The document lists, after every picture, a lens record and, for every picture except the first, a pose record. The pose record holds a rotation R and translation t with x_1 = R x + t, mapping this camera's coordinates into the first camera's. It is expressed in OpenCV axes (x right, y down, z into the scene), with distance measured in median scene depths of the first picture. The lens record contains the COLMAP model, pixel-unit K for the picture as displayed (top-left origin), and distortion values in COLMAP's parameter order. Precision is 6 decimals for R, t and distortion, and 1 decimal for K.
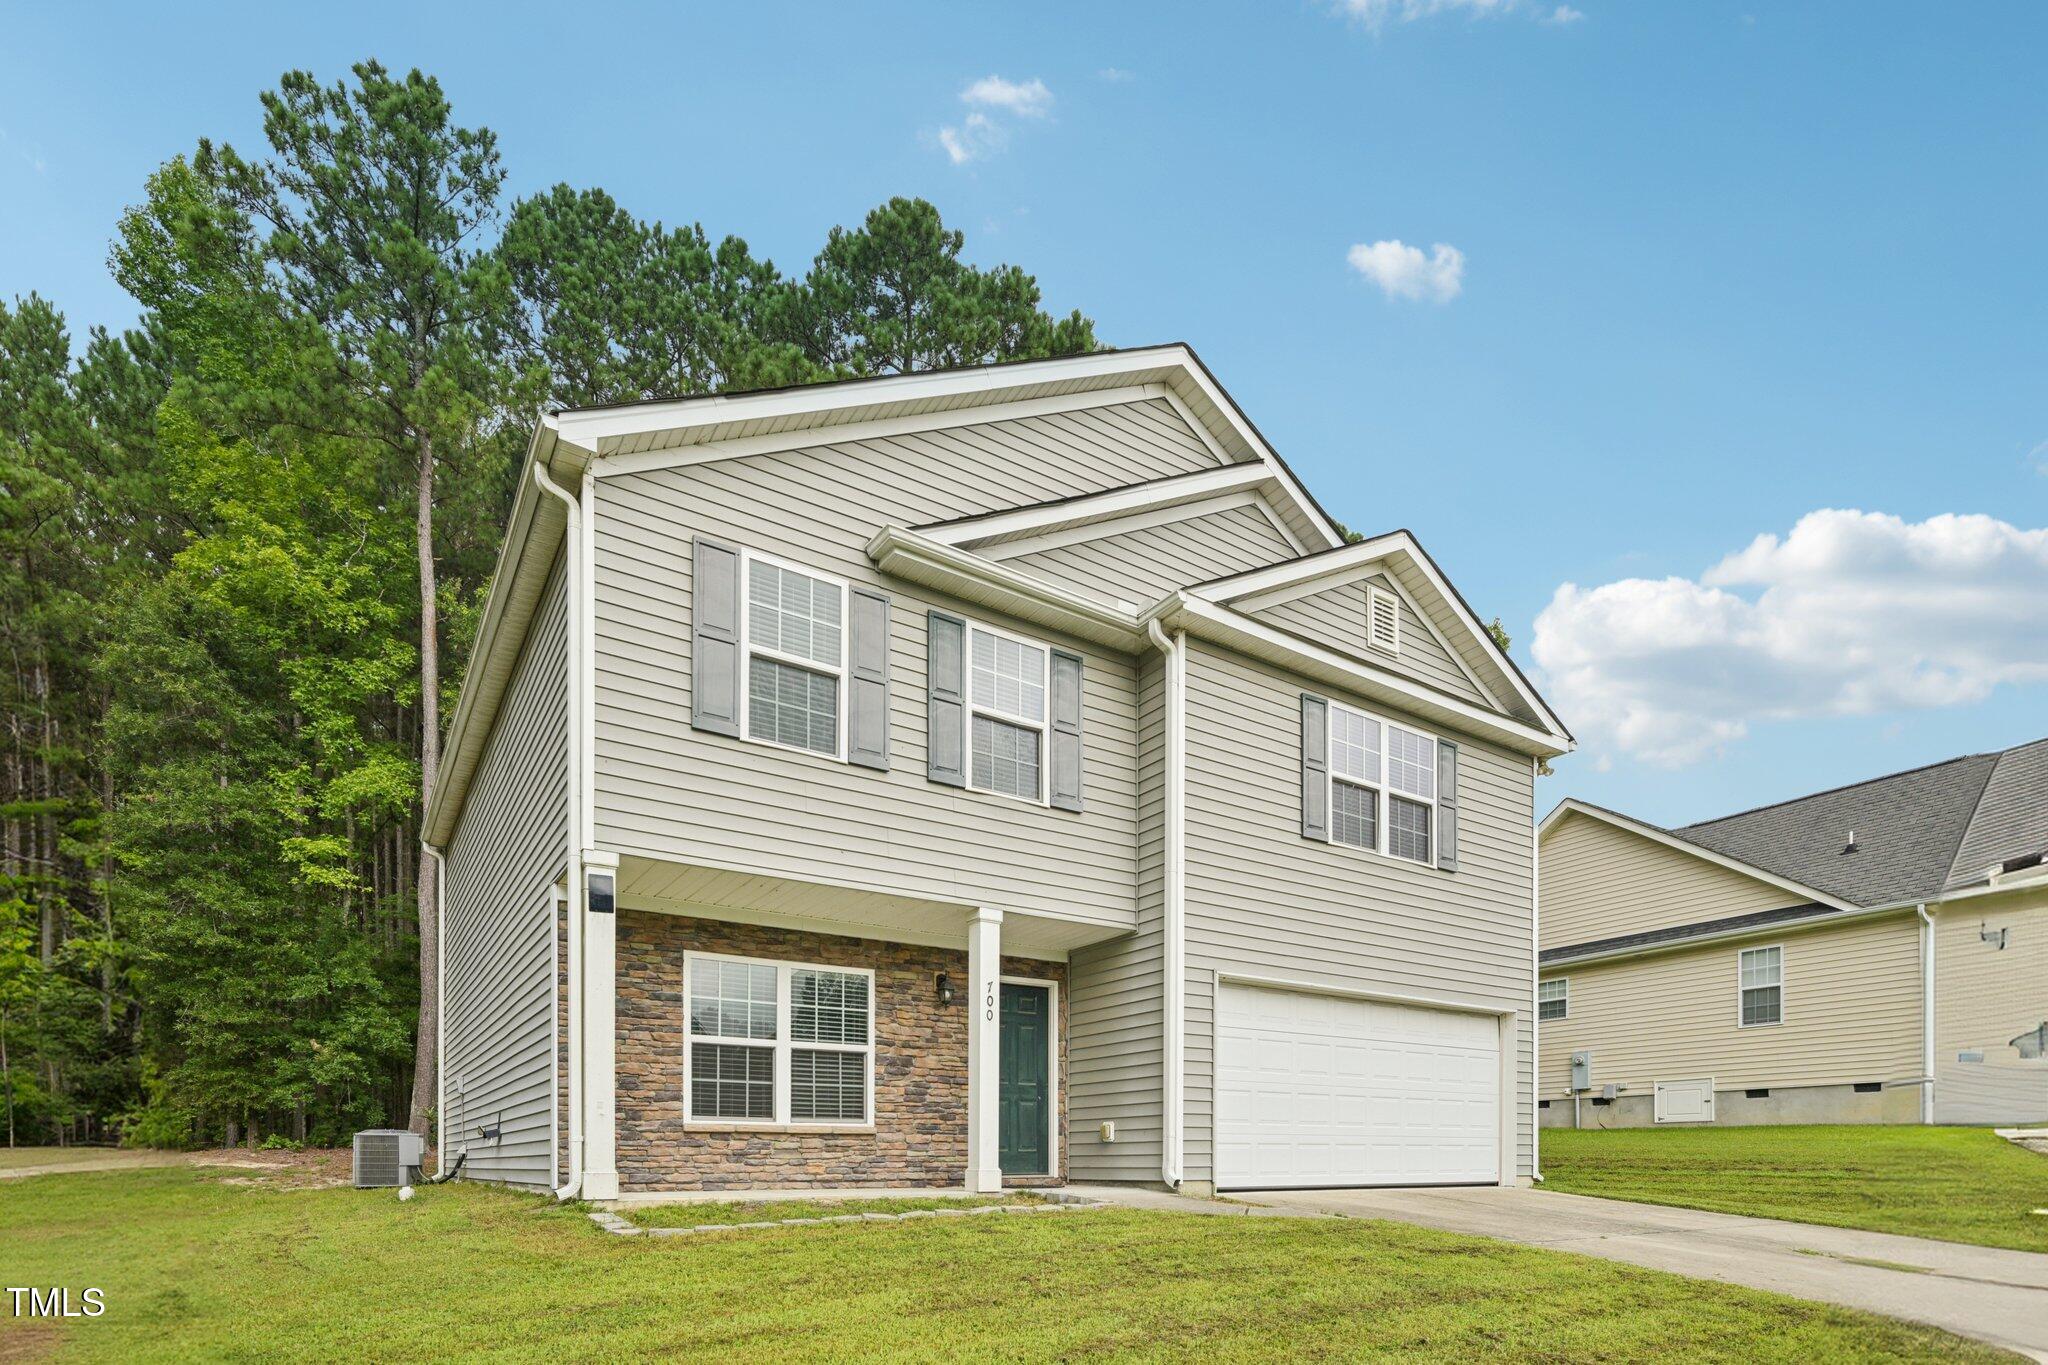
lens RADIAL K [[1250.4, 0, 1024.0], [0, 1250.4, 682.5], [0, 0, 1]] dist [-0.003971, -0.000432]
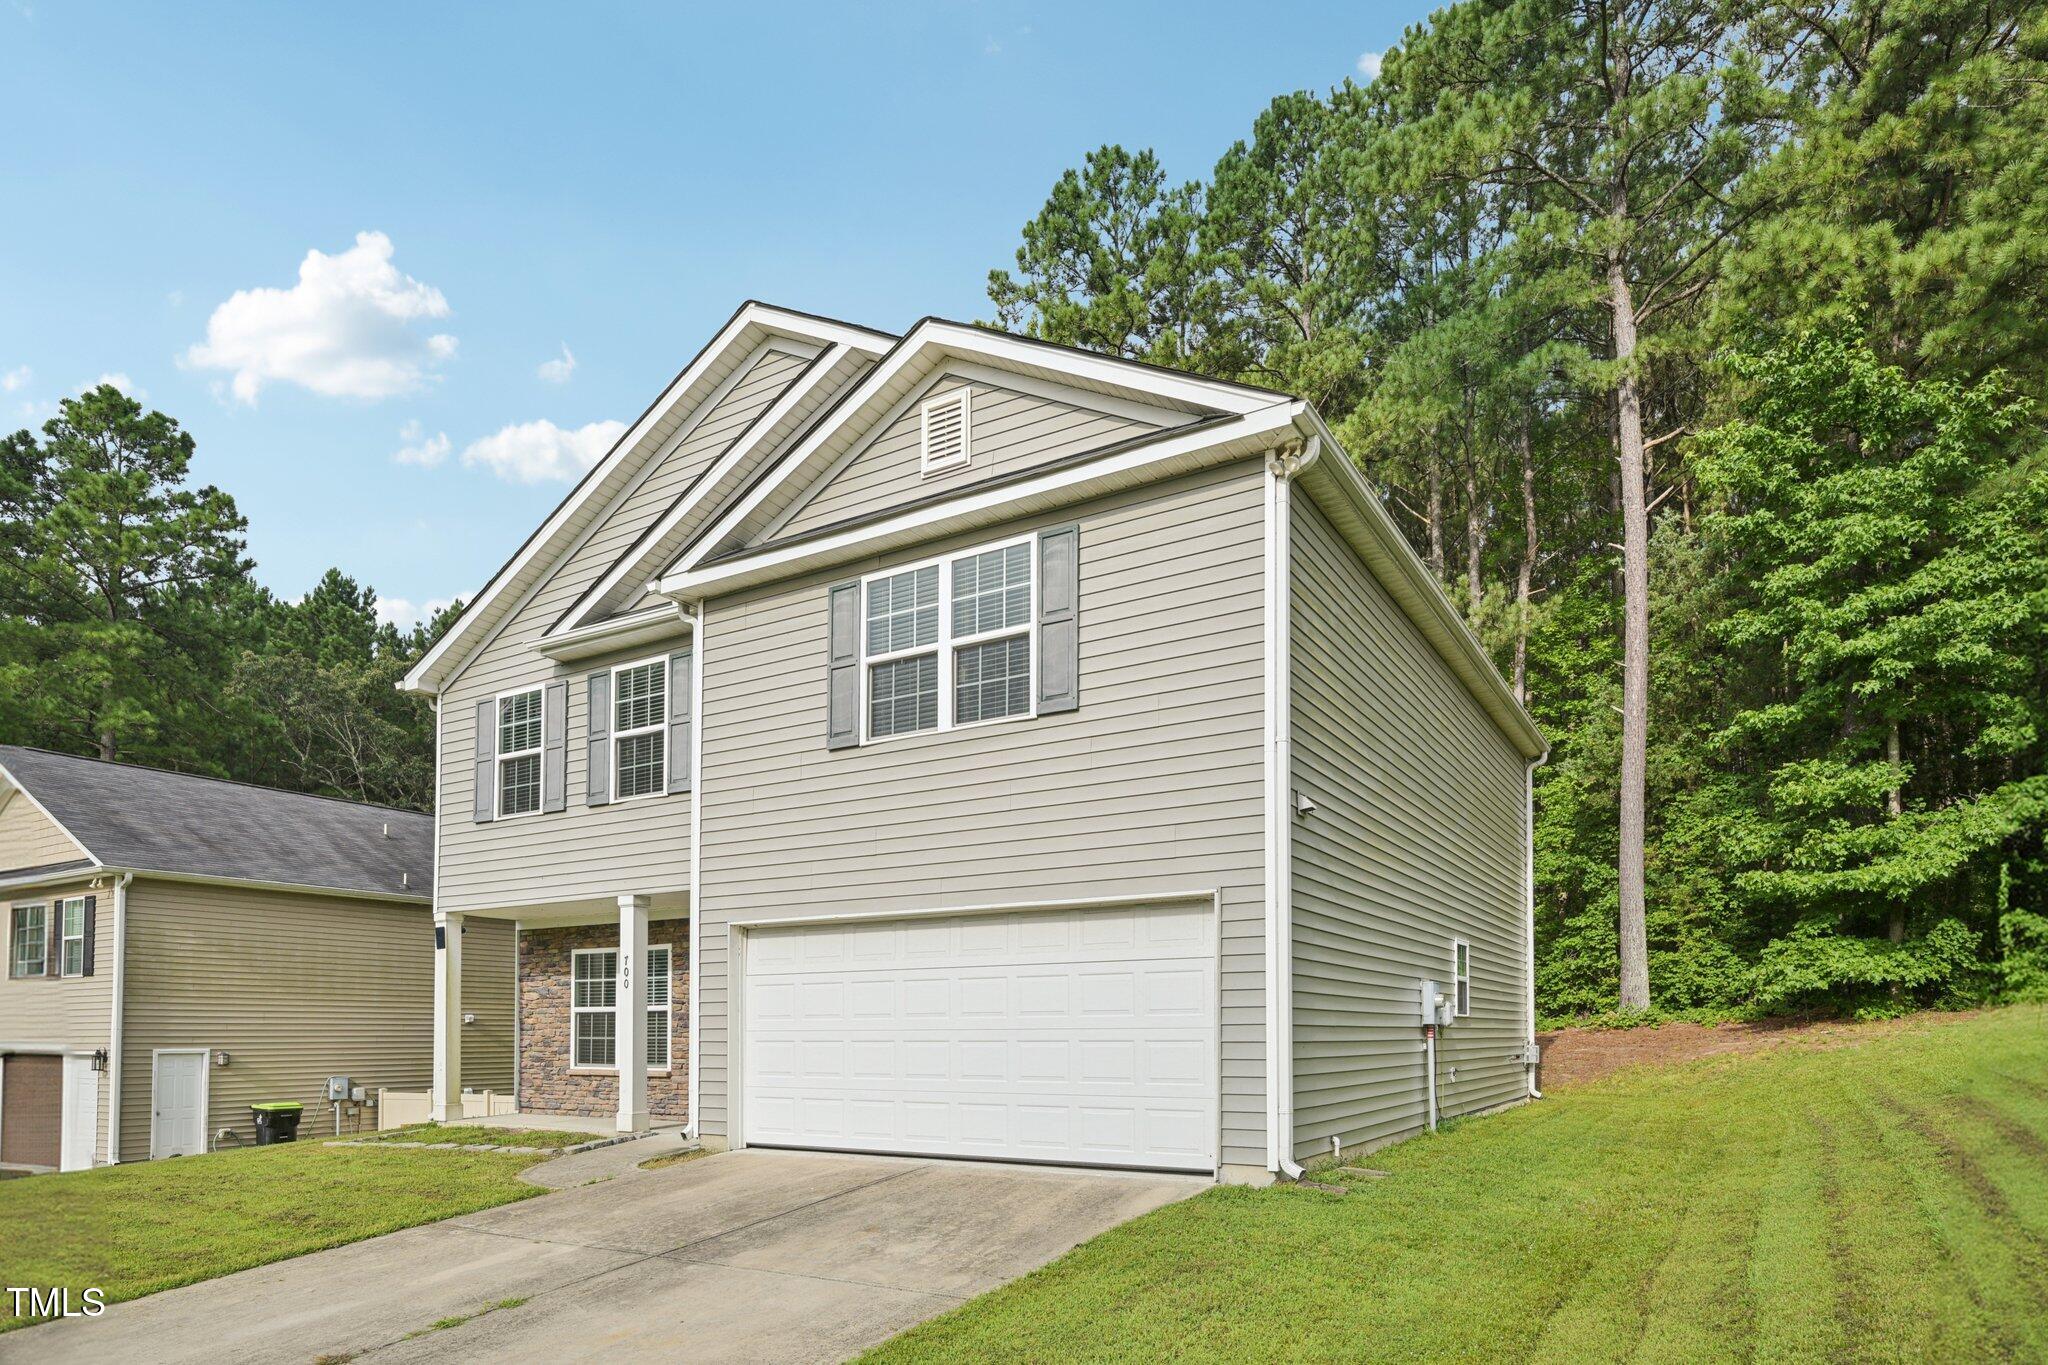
lens RADIAL K [[1159.5, 0, 1024.0], [0, 1159.5, 682.5], [0, 0, 1]] dist [0.002917, 0.000340]
pose [[0.392728, -0.257583, -0.882845, 1.131538], [0.355751, 0.927792, -0.112443, 0.247797], [0.848060, -0.269914, 0.456006, 0.858297]]
